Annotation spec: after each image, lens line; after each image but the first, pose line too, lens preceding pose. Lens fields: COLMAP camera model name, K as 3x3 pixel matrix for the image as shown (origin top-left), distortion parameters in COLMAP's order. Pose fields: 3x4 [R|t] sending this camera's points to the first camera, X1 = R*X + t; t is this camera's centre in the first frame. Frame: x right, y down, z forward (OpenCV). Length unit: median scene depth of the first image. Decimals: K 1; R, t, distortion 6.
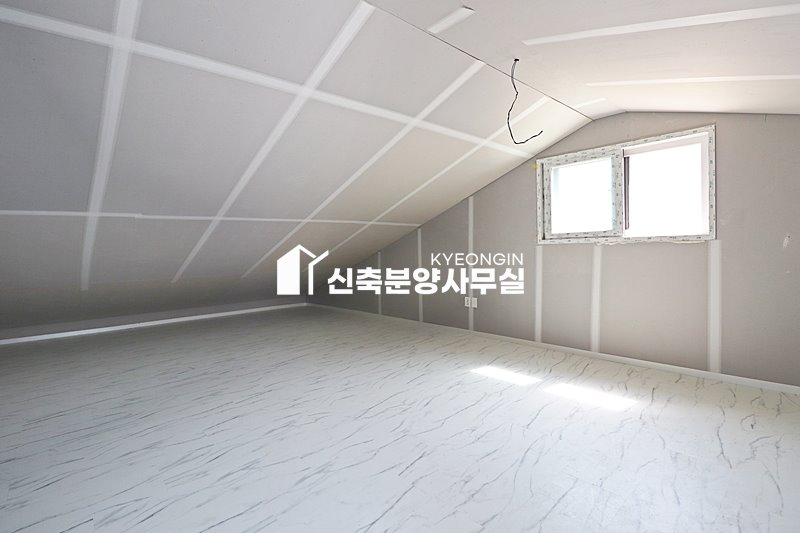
lens RADIAL K [[372.5, 0, 402.2], [0, 372.5, 255.4], [0, 0, 1]] dist [0.001294, -0.016466]
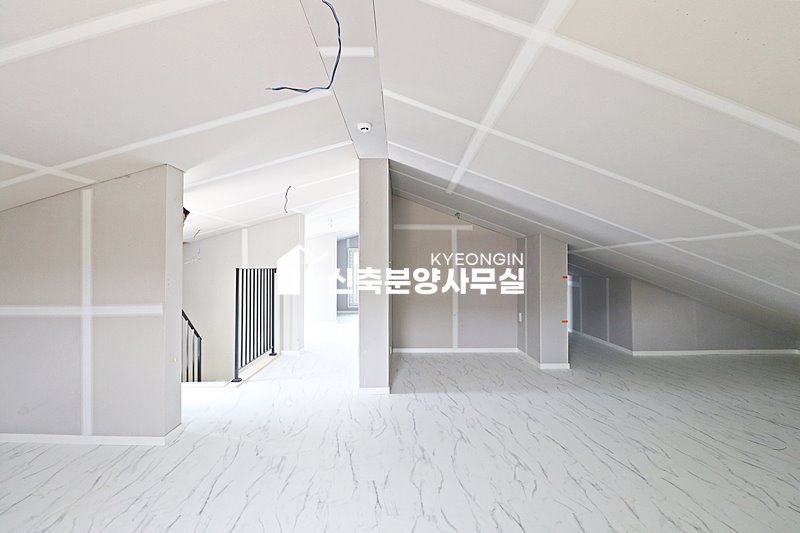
lens RADIAL K [[372.5, 0, 402.2], [0, 372.5, 255.4], [0, 0, 1]] dist [0.001294, -0.016466]
pose [[-0.664417, 0.003105, -0.747355, 0.600862], [0.000436, 0.999993, 0.003767, -0.086161], [0.747362, 0.002177, -0.664414, 1.387878]]
